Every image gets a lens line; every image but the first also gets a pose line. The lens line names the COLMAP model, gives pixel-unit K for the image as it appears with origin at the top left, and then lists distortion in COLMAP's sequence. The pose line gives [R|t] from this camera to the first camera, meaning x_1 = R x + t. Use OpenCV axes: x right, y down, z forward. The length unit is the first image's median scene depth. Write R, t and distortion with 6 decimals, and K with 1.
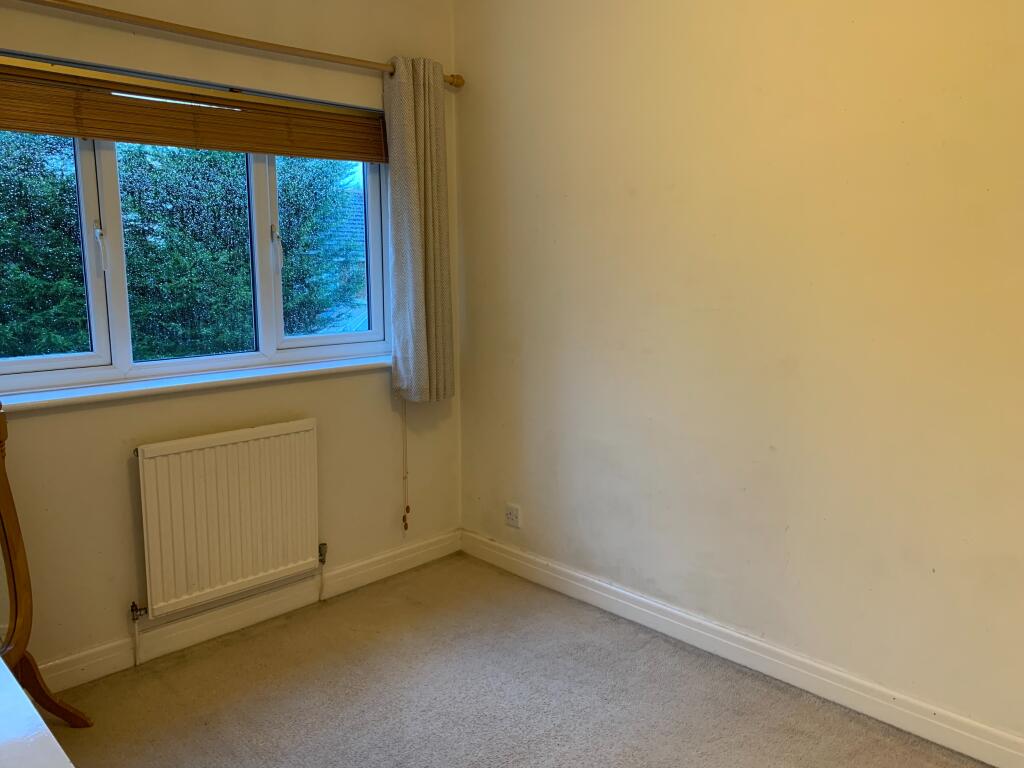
lens RADIAL K [[789.0, 0, 512.0], [0, 789.0, 384.0], [0, 0, 1]] dist [-0.008599, -0.000756]
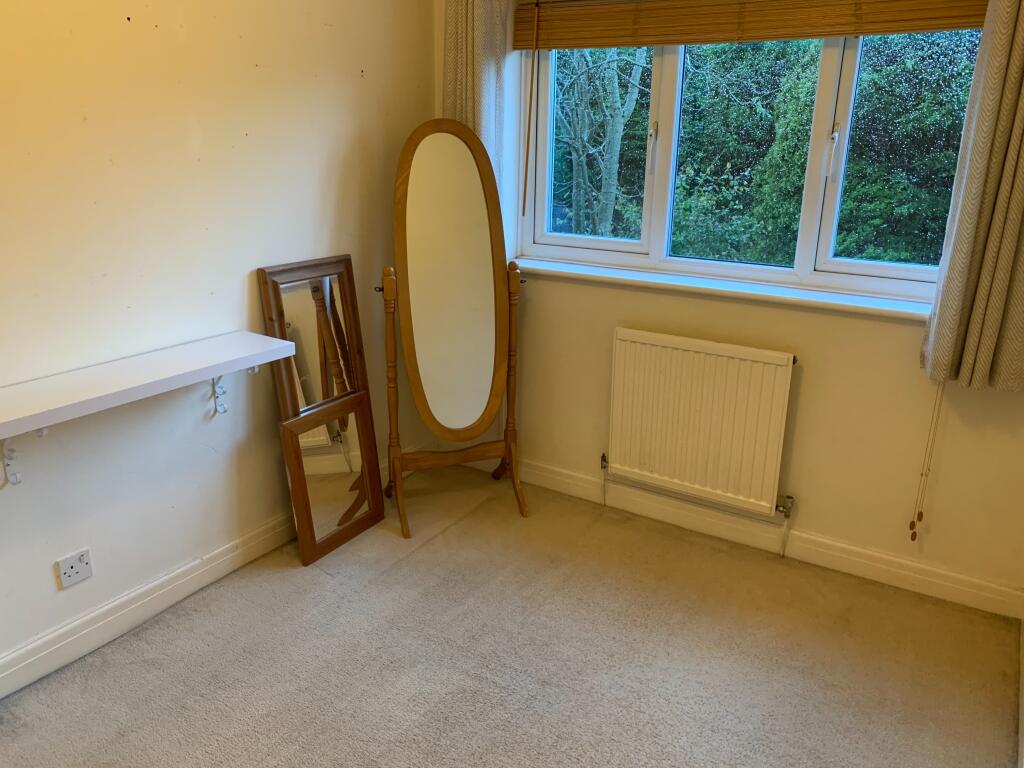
lens RADIAL K [[789.0, 0, 512.0], [0, 789.0, 384.0], [0, 0, 1]] dist [-0.008599, -0.000756]
pose [[0.206615, 0.307228, -0.928936, 0.488721], [-0.165904, 0.946675, 0.276194, -0.111688], [0.964254, 0.097048, 0.246567, 0.480885]]
